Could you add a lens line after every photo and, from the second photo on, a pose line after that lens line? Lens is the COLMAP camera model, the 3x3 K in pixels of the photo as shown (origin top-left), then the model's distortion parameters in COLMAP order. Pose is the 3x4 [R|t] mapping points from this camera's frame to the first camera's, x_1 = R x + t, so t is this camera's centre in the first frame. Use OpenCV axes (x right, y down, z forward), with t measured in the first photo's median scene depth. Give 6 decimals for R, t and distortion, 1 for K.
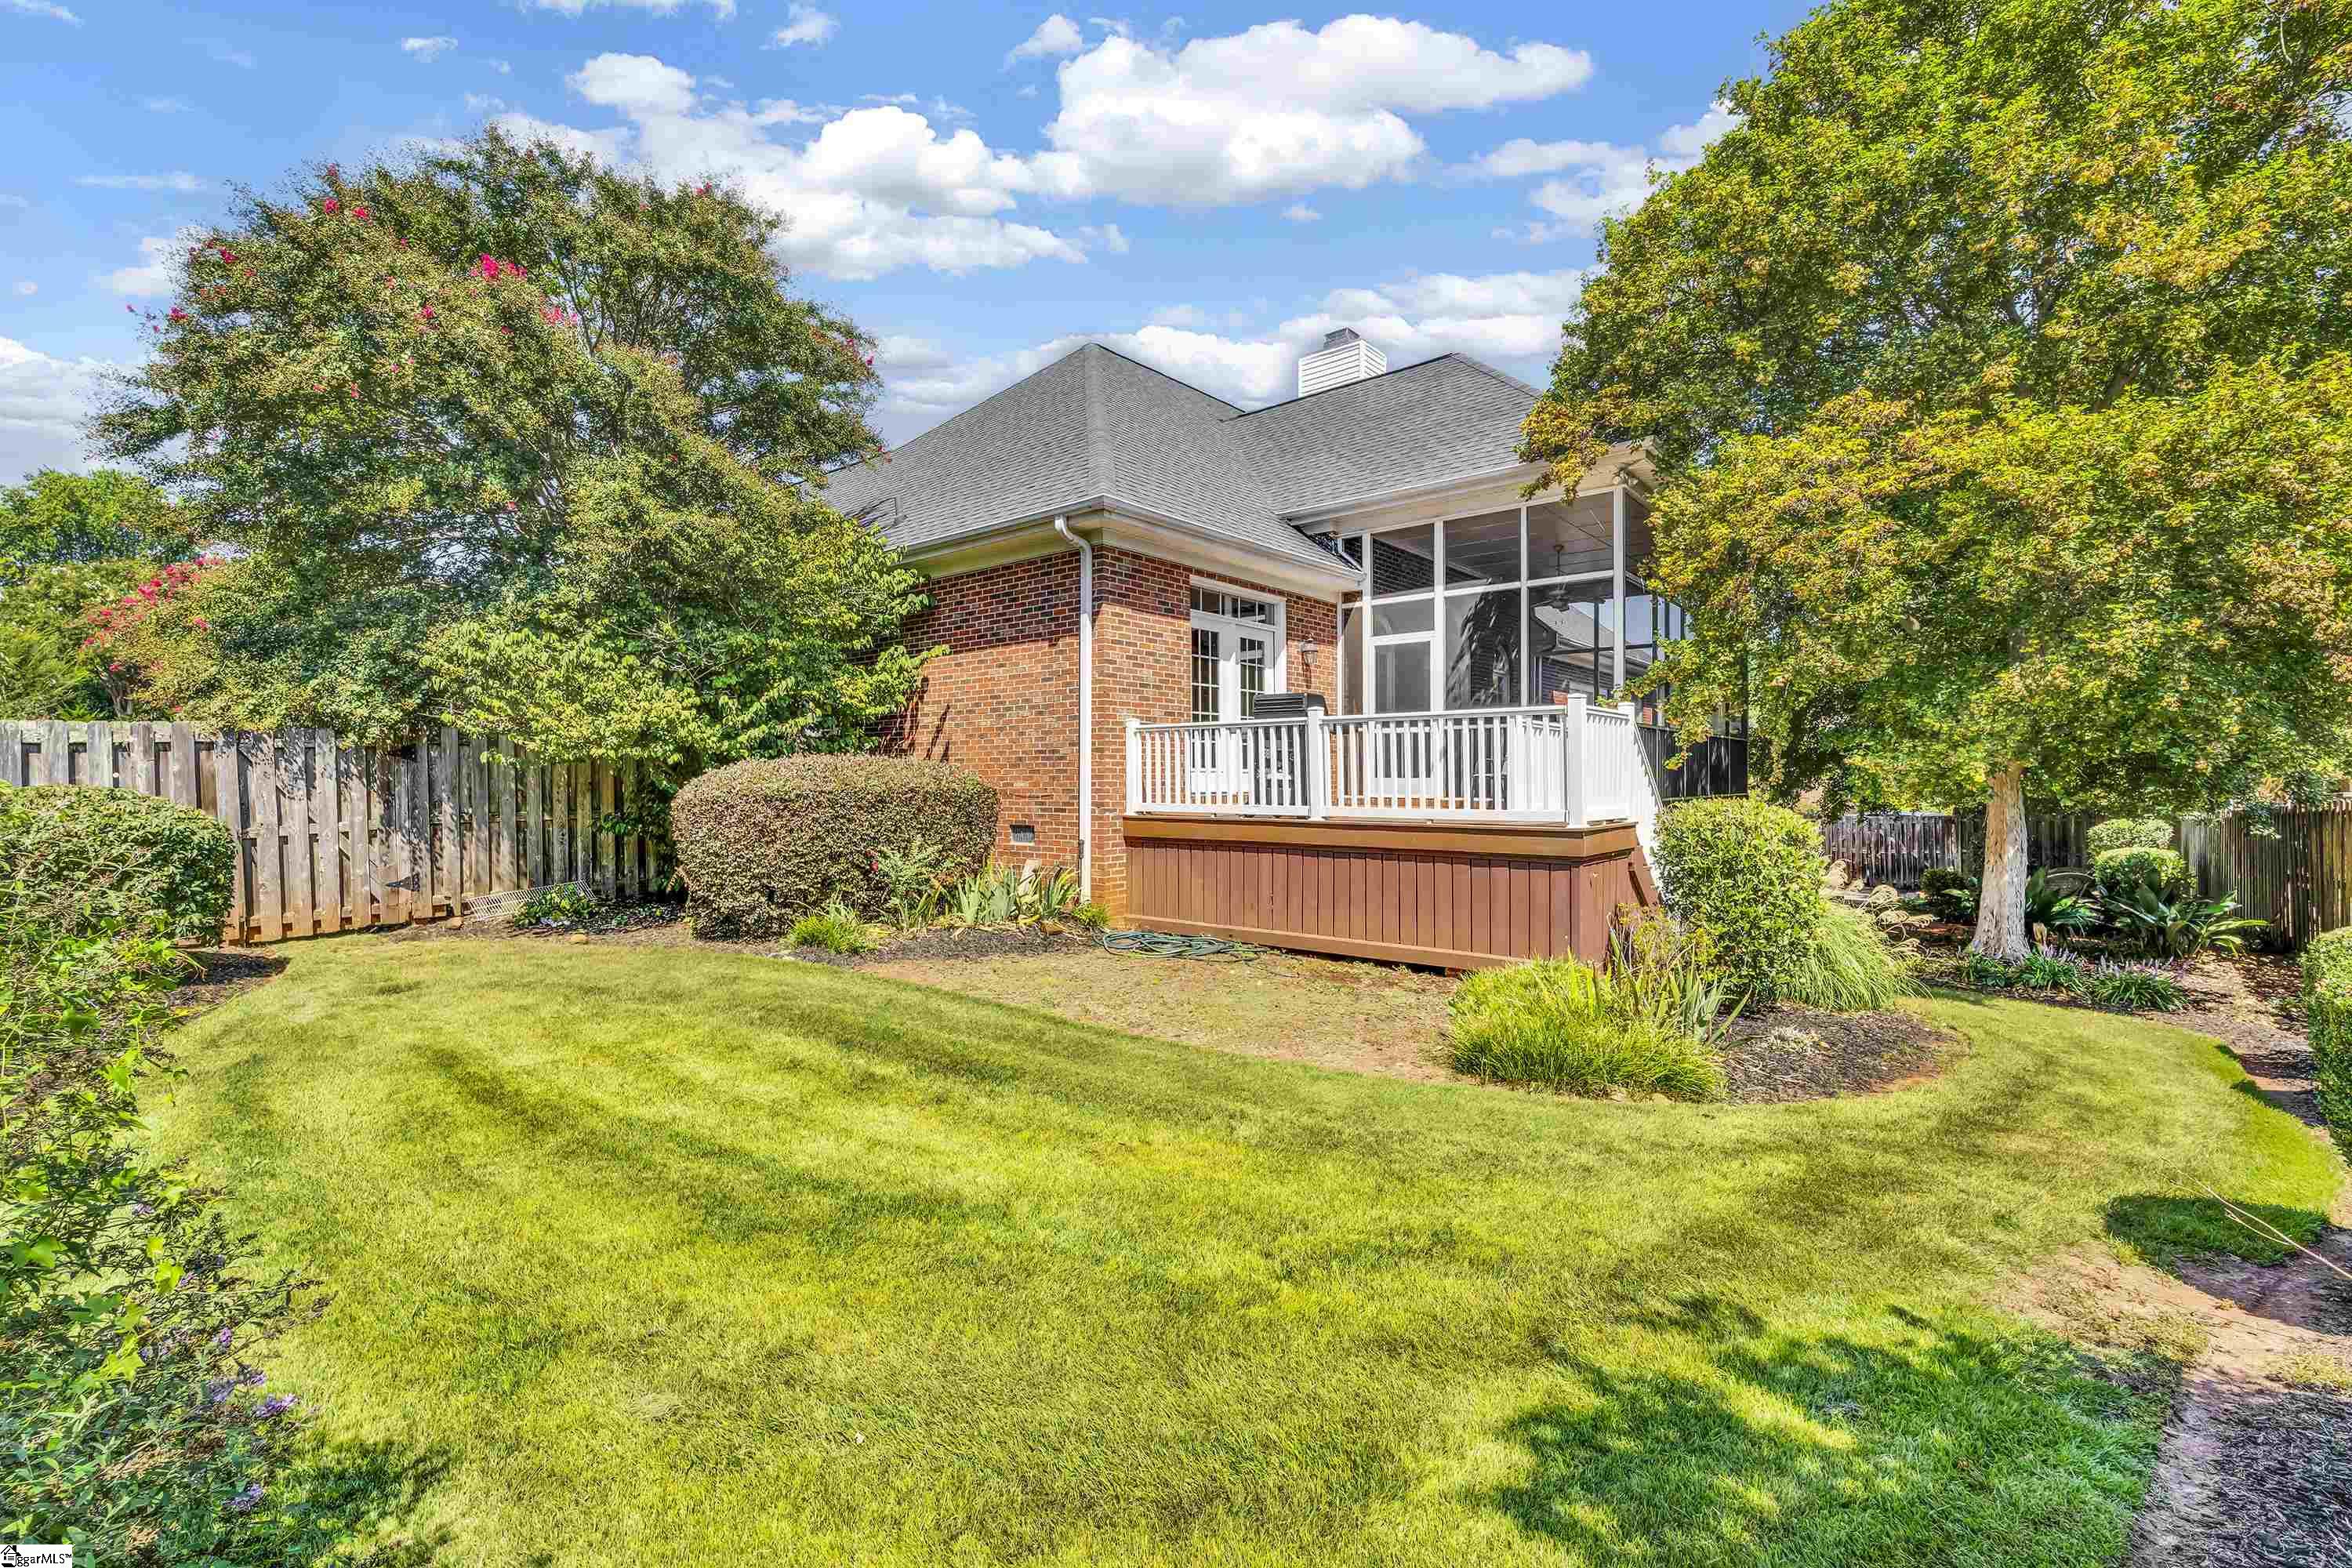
lens RADIAL K [[1021.2, 0, 1176.0], [0, 1021.2, 784.0], [0, 0, 1]] dist [-0.001671, -0.000769]
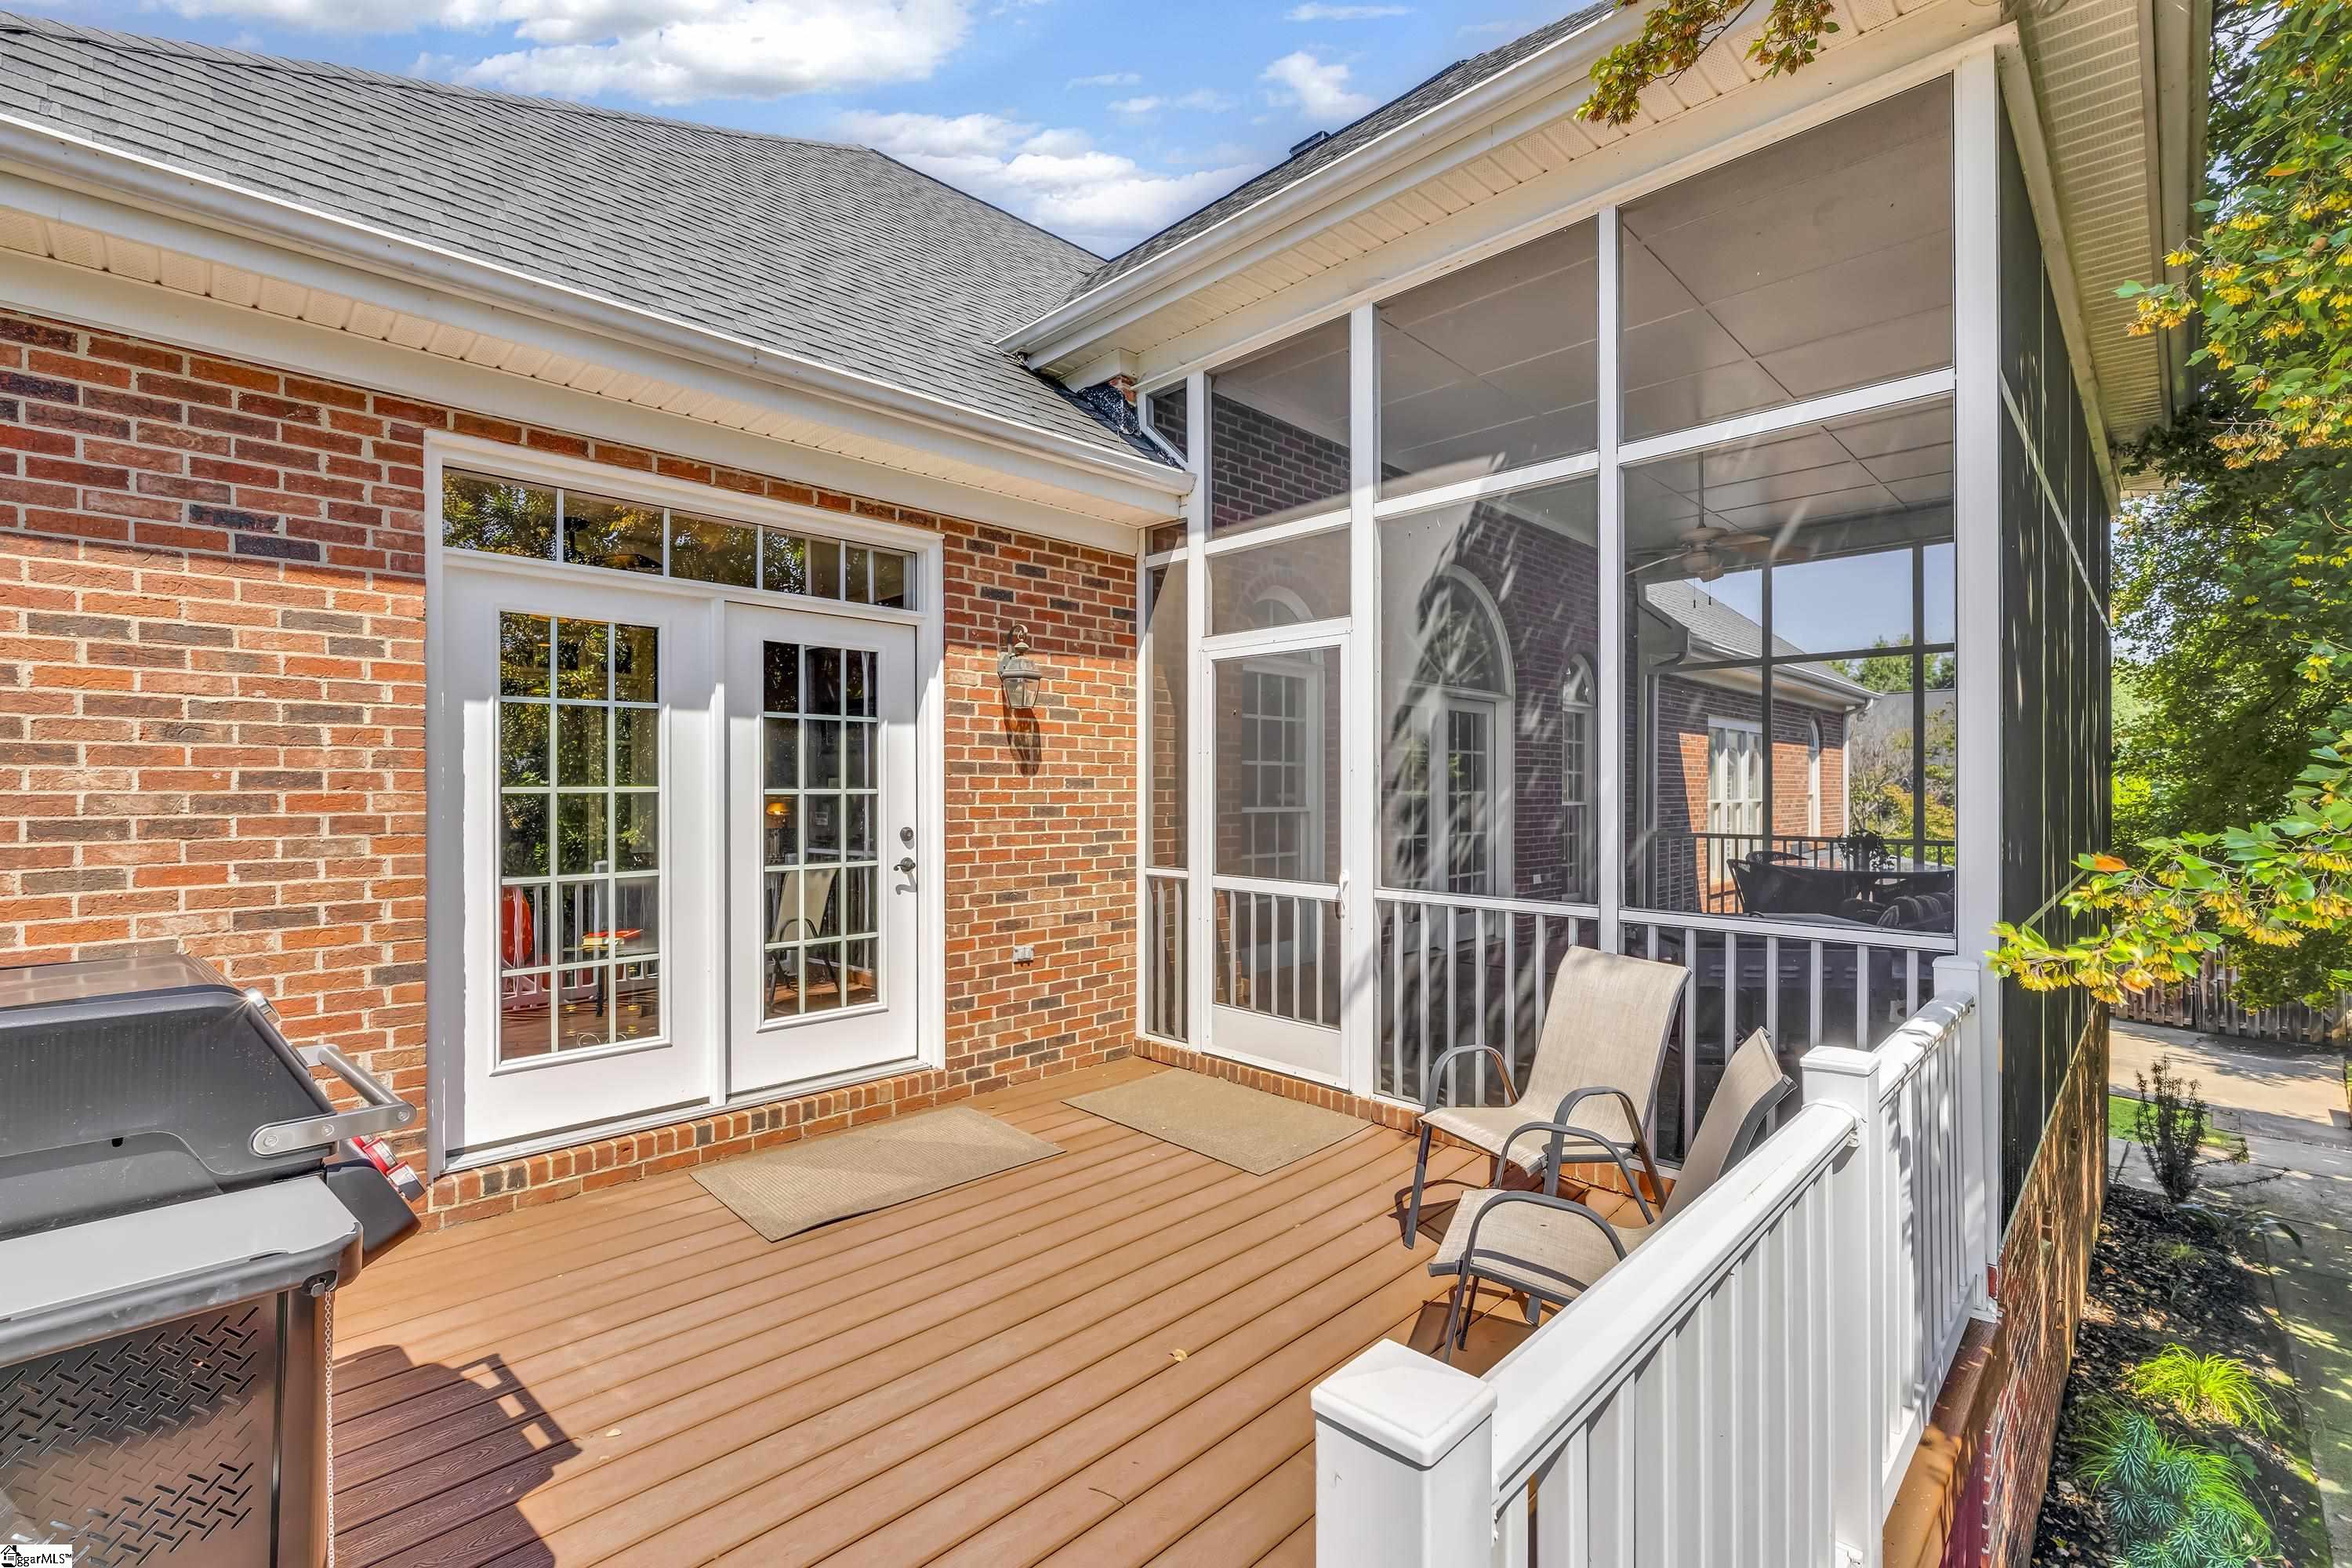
lens RADIAL K [[1003.7, 0, 1172.6], [0, 1003.7, 787.8], [0, 0, 1]] dist [-0.012269, -0.000076]
pose [[0.994225, 0.004363, -0.107229, 0.228841], [-0.004922, 0.999976, -0.004953, -0.088033], [0.107205, 0.005452, 0.994222, 0.644631]]
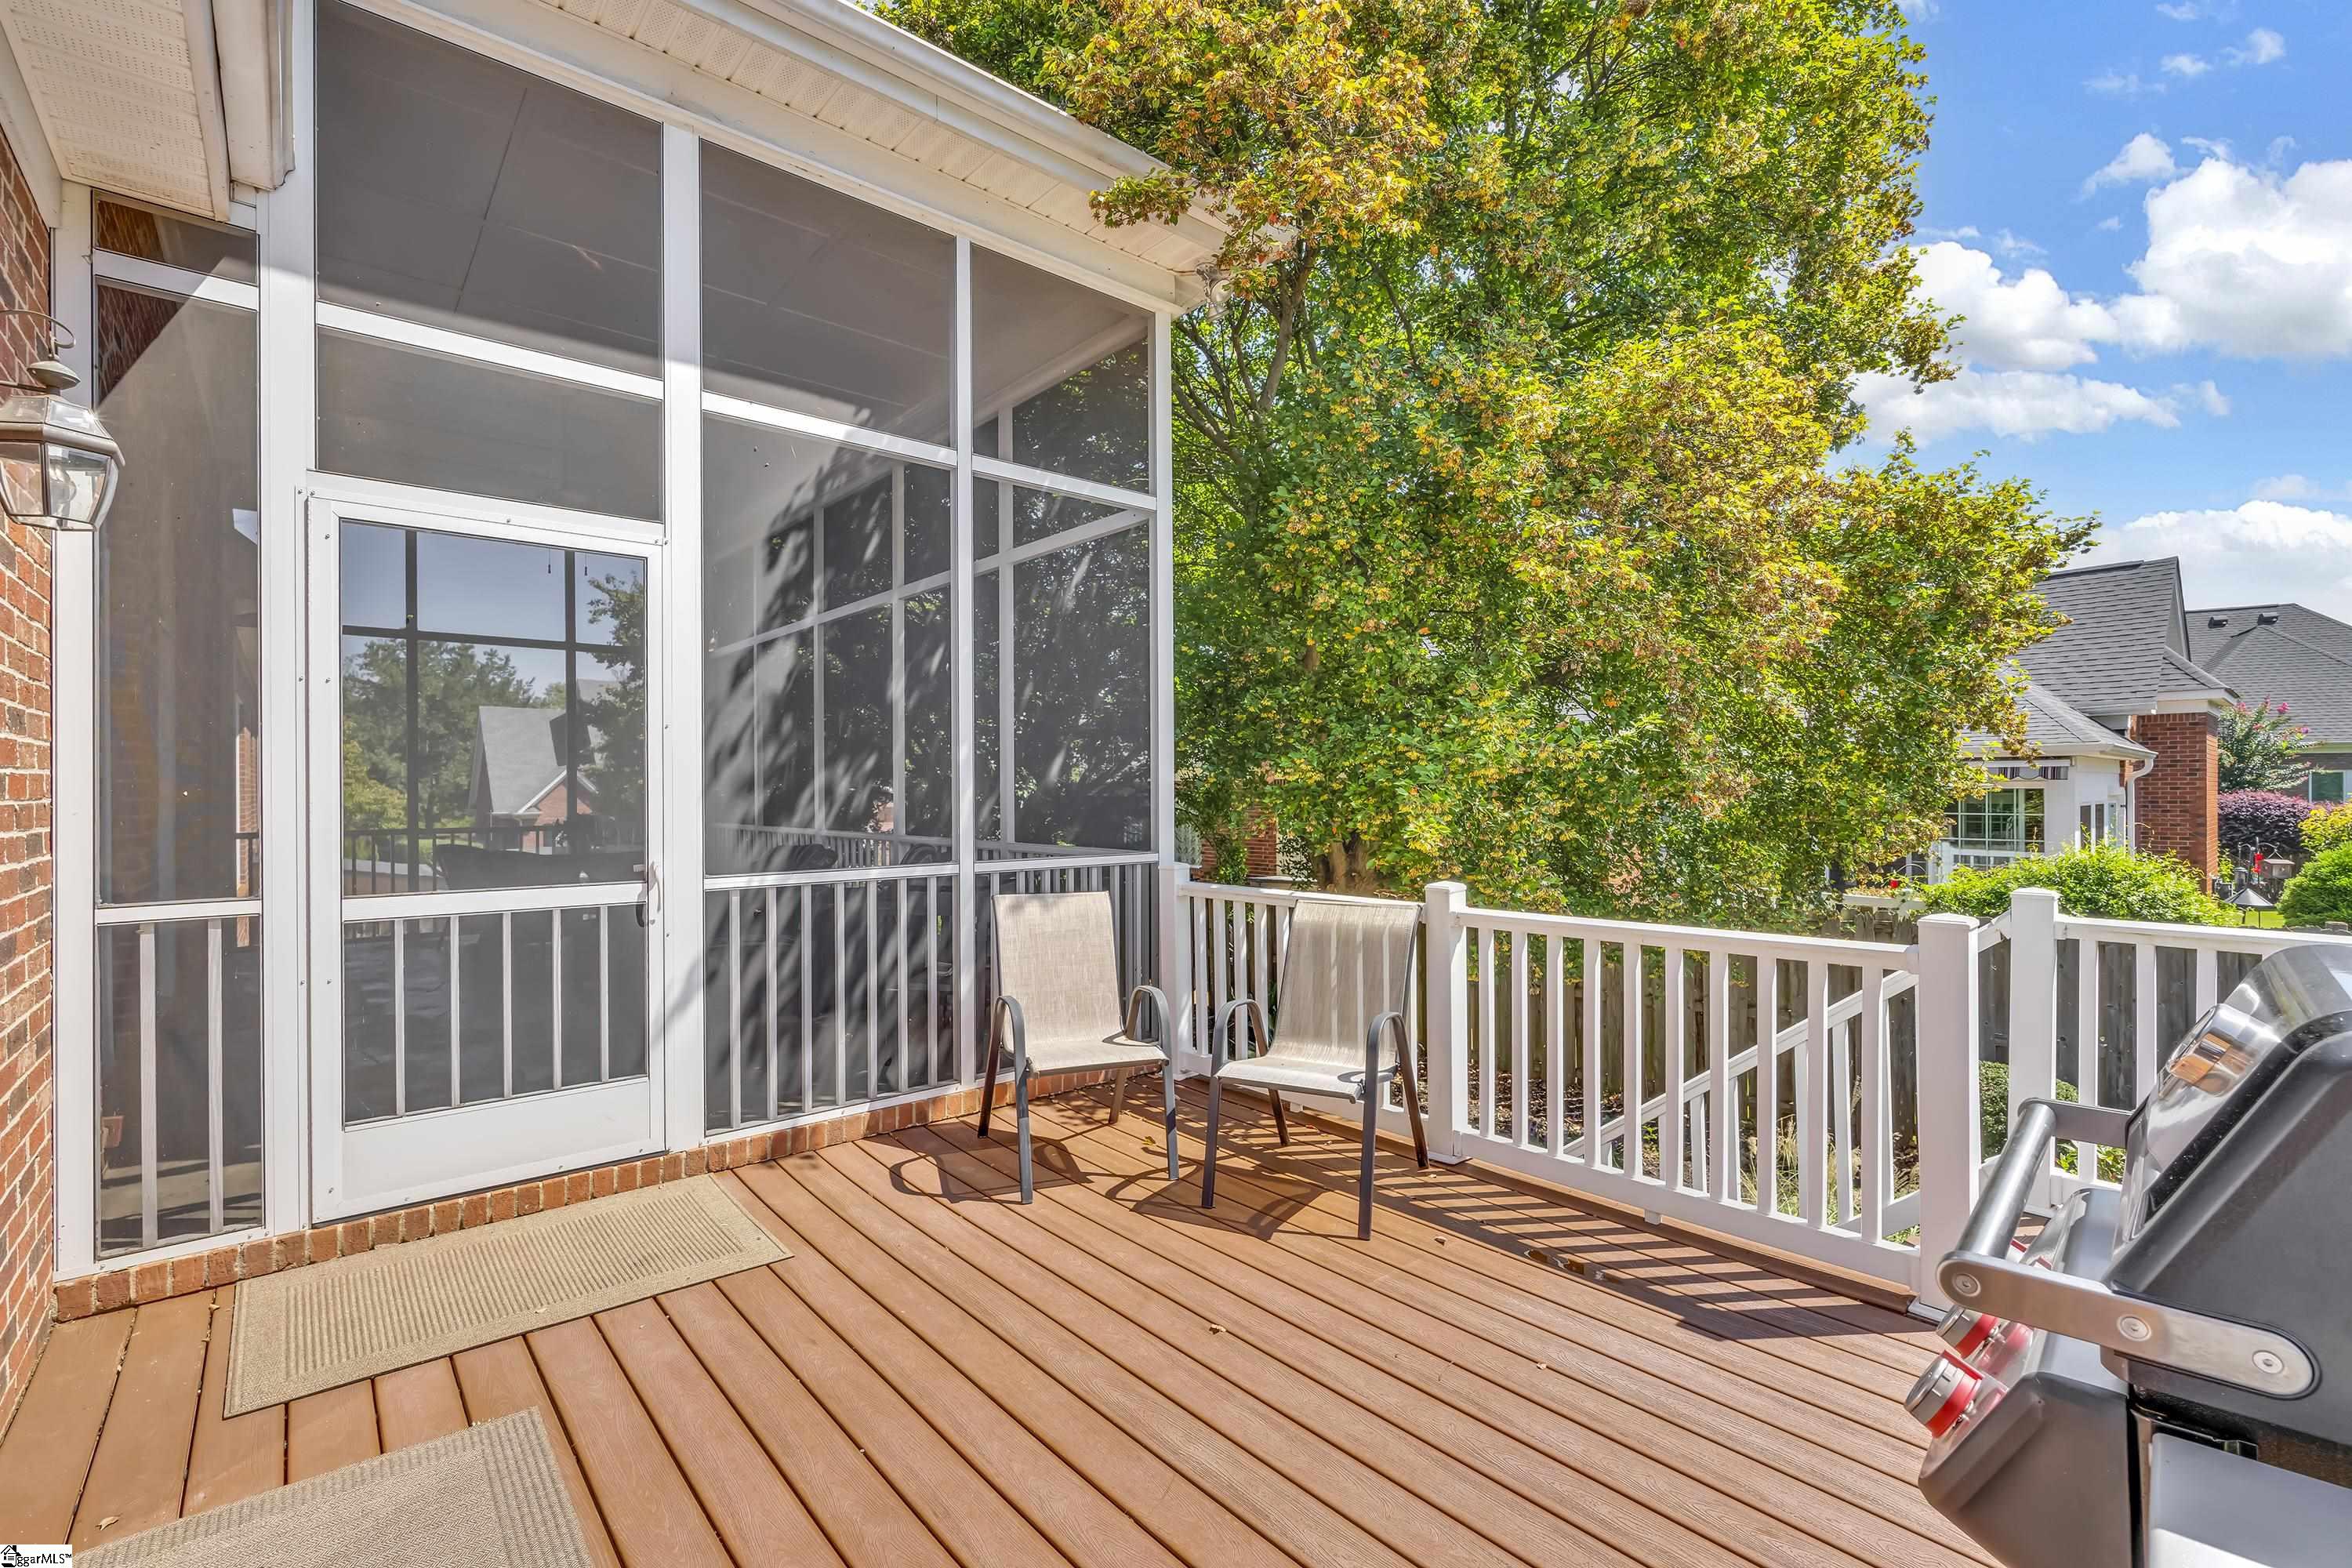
lens RADIAL K [[1021.2, 0, 1176.0], [0, 1021.2, 784.0], [0, 0, 1]] dist [-0.001671, -0.000769]
pose [[0.178055, 0.004216, 0.984011, 0.013055], [0.005131, 0.999973, -0.005213, -0.079267], [-0.984007, 0.005978, 0.178029, 0.816372]]
